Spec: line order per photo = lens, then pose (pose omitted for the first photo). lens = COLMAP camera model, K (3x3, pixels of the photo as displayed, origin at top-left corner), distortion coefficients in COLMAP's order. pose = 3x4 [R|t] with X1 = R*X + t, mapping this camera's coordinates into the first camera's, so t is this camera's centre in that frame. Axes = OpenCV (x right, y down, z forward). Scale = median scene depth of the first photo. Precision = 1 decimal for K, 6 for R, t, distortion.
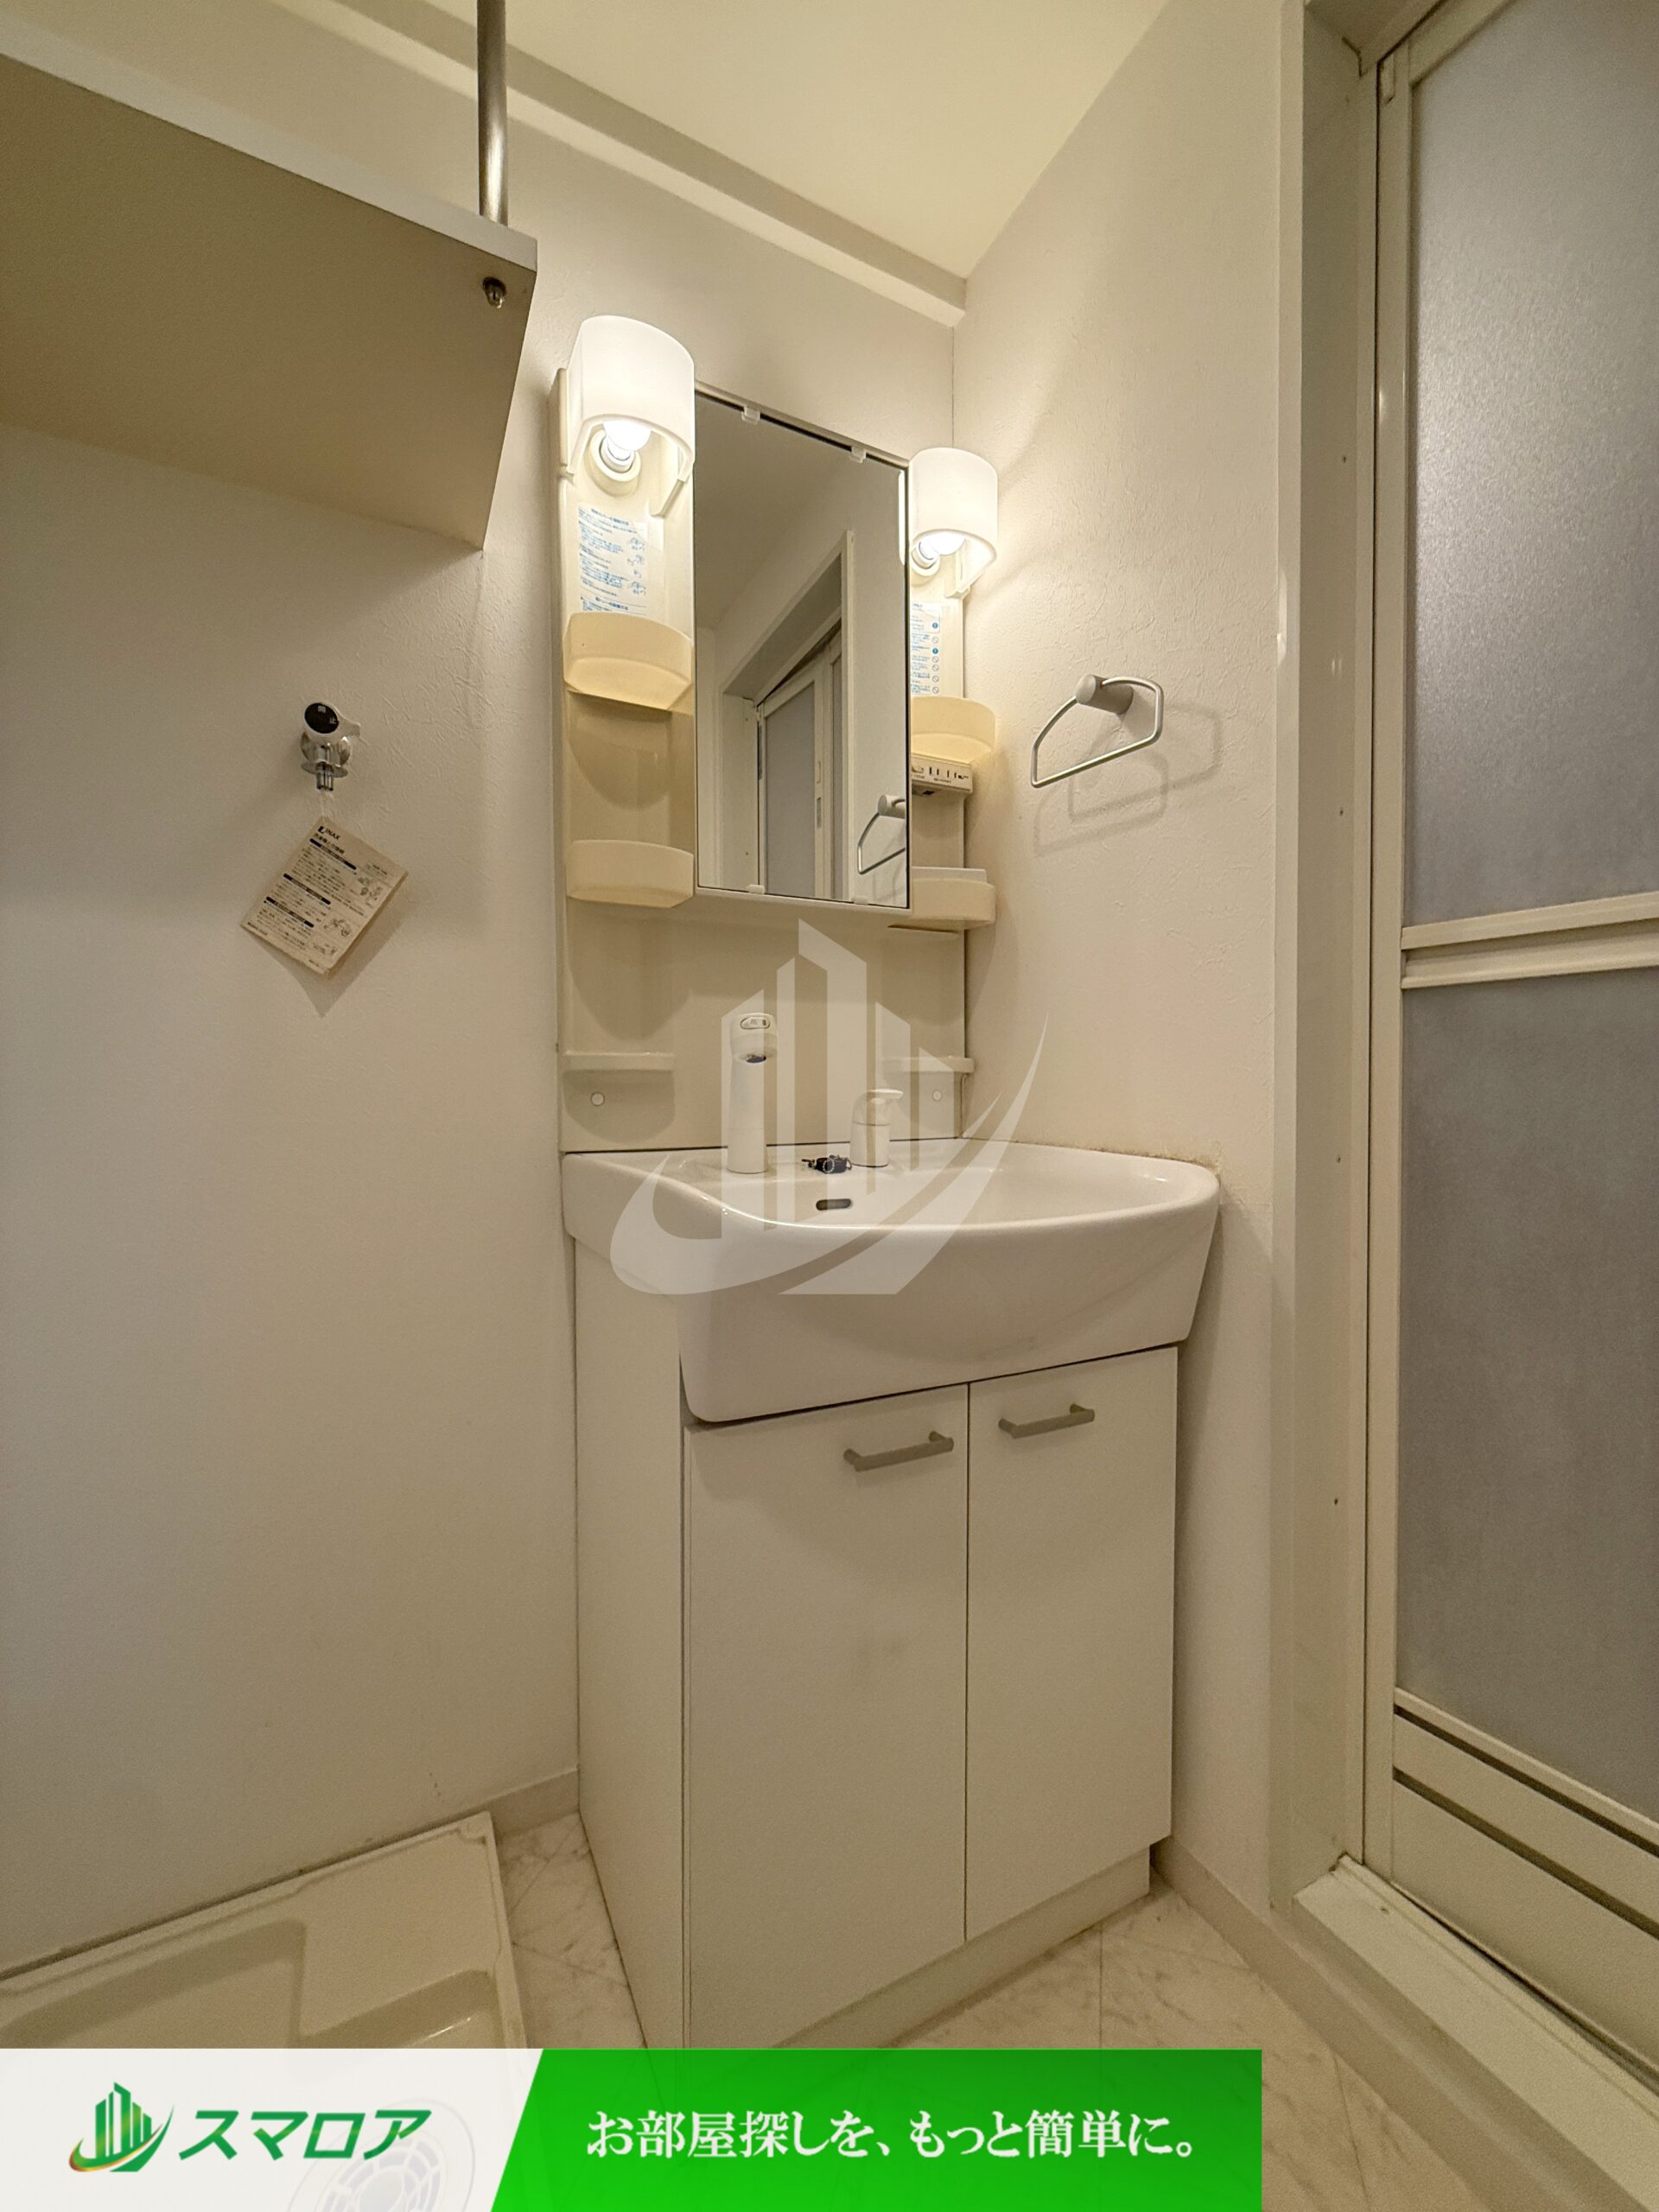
lens RADIAL K [[879.9, 0, 829.6], [0, 879.9, 1111.0], [0, 0, 1]] dist [-0.000668, -0.000005]
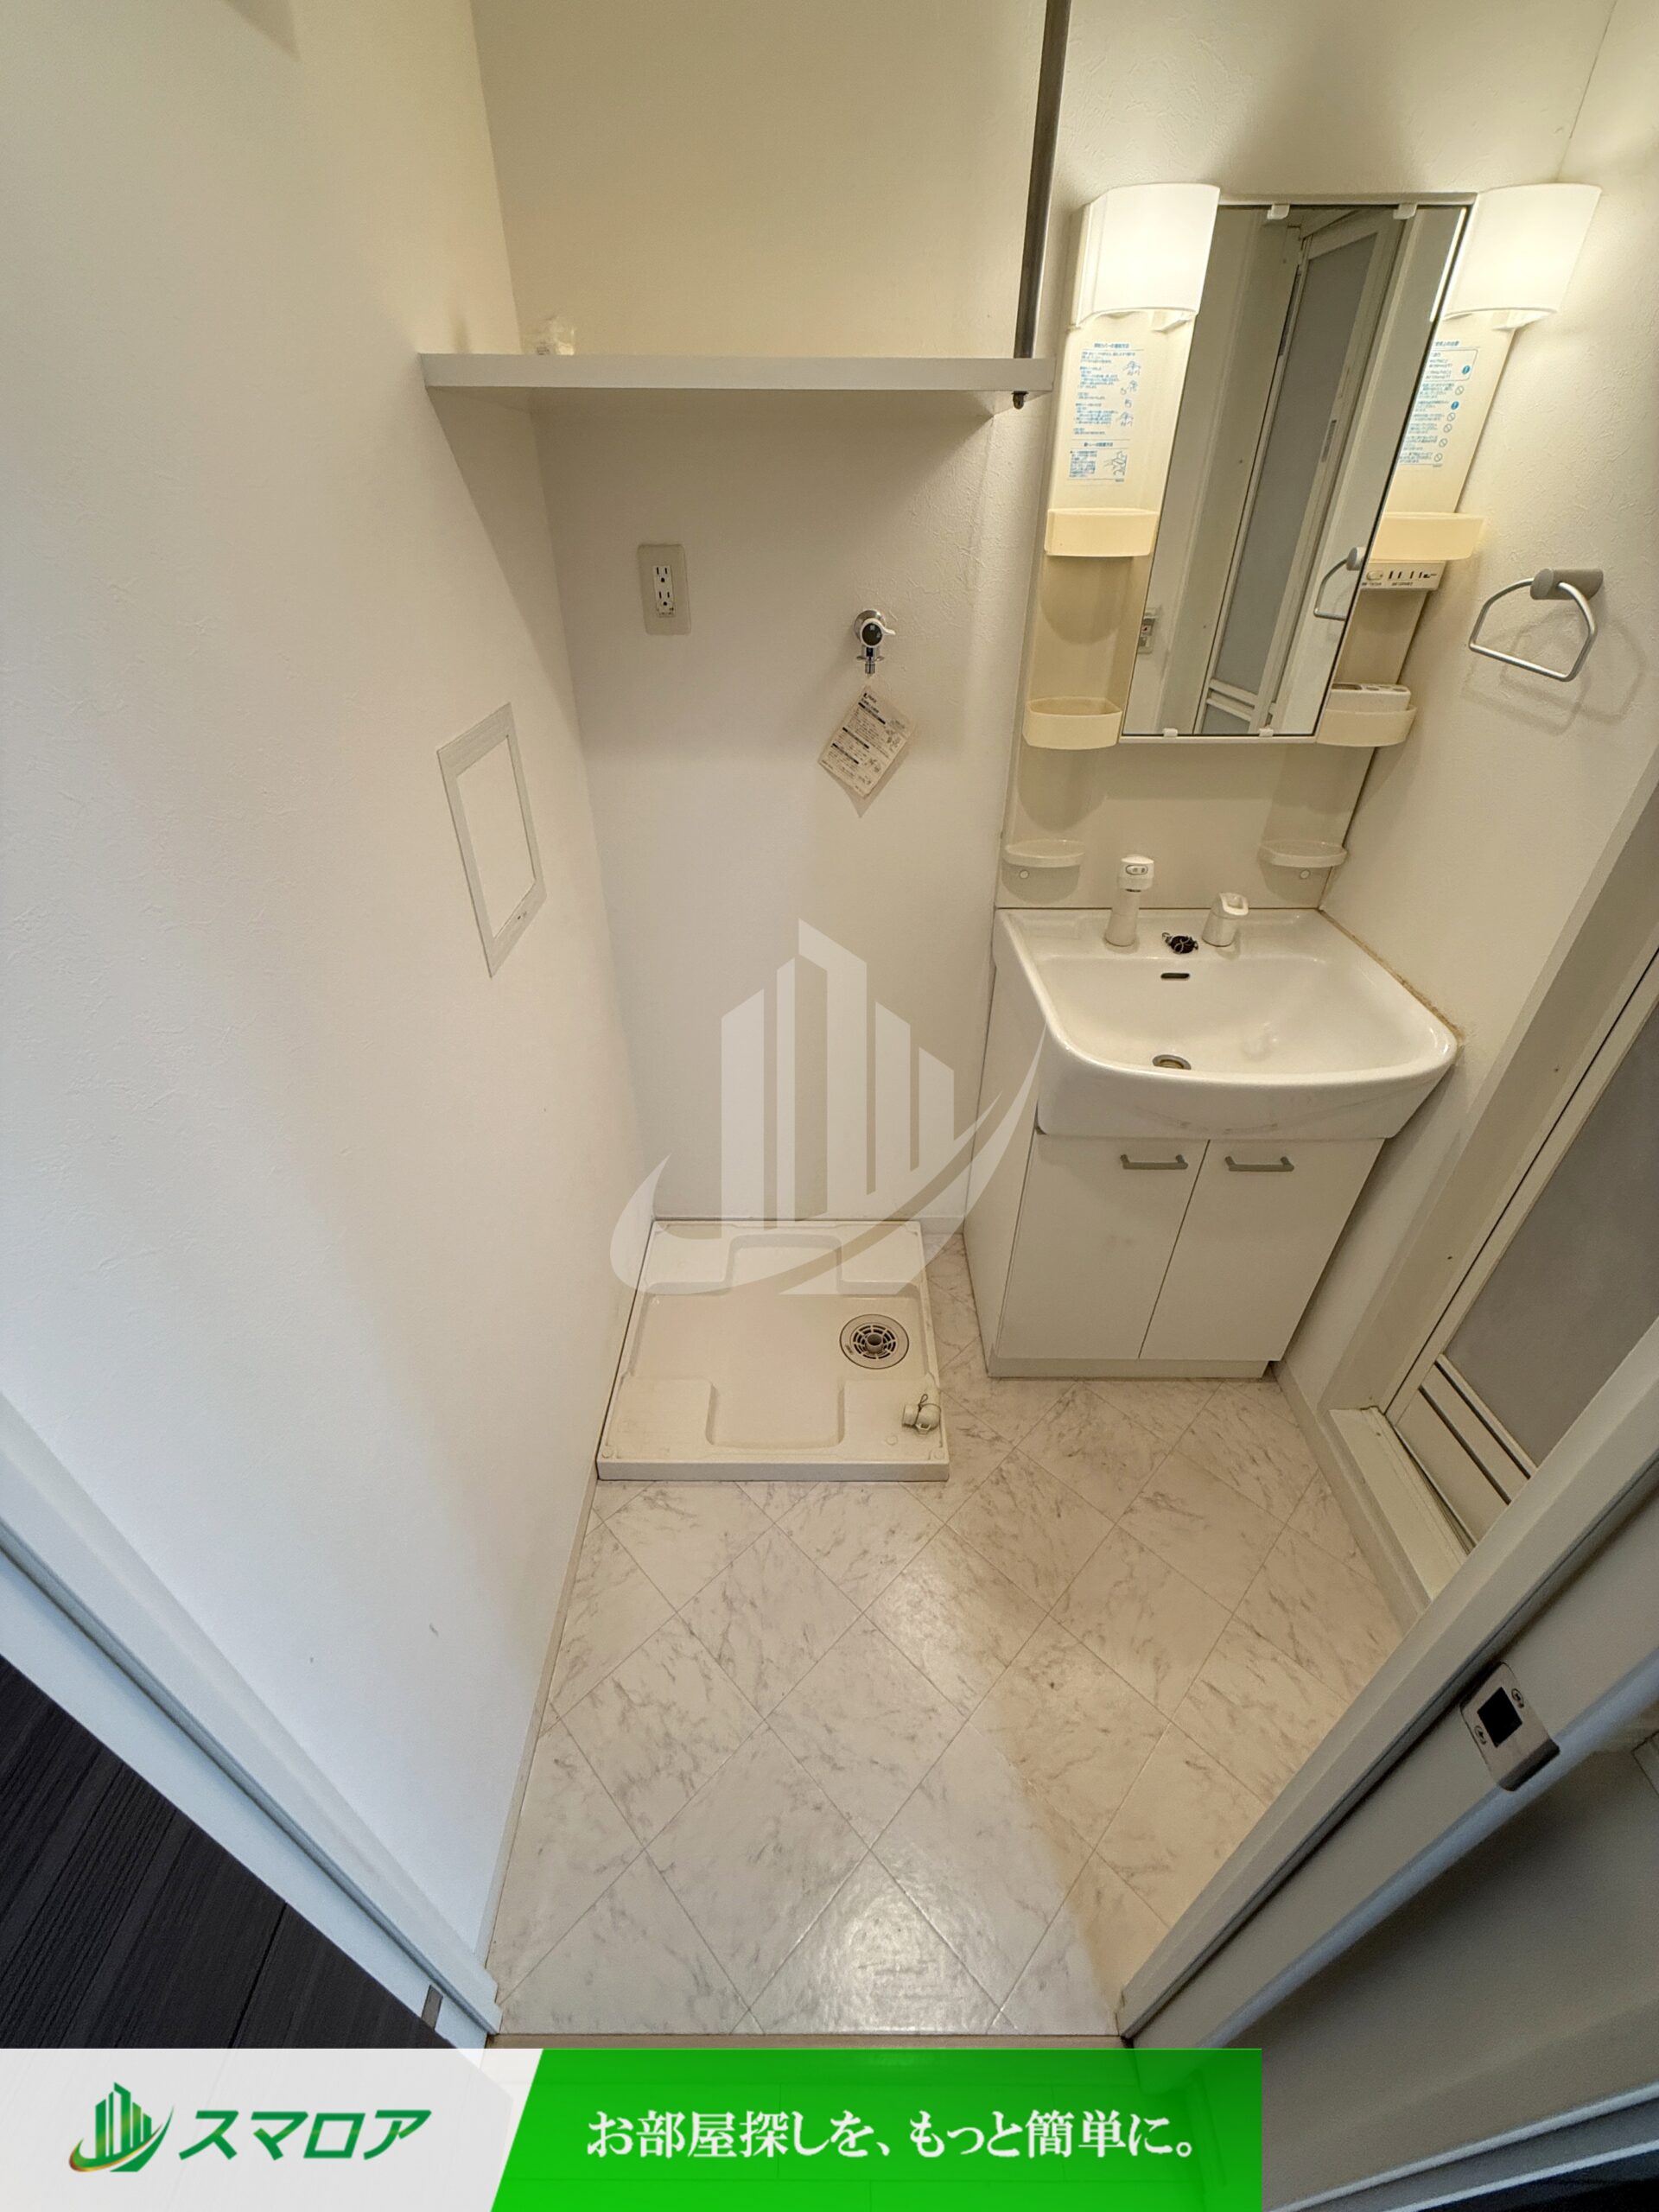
lens RADIAL K [[879.9, 0, 830.4], [0, 879.9, 1103.0], [0, 0, 1]] dist [-0.000668, -0.000005]
pose [[0.888940, 0.267850, -0.371541, 0.096983], [-0.016185, 0.829045, 0.558948, -0.531561], [0.457738, -0.490858, 0.741306, -0.427576]]
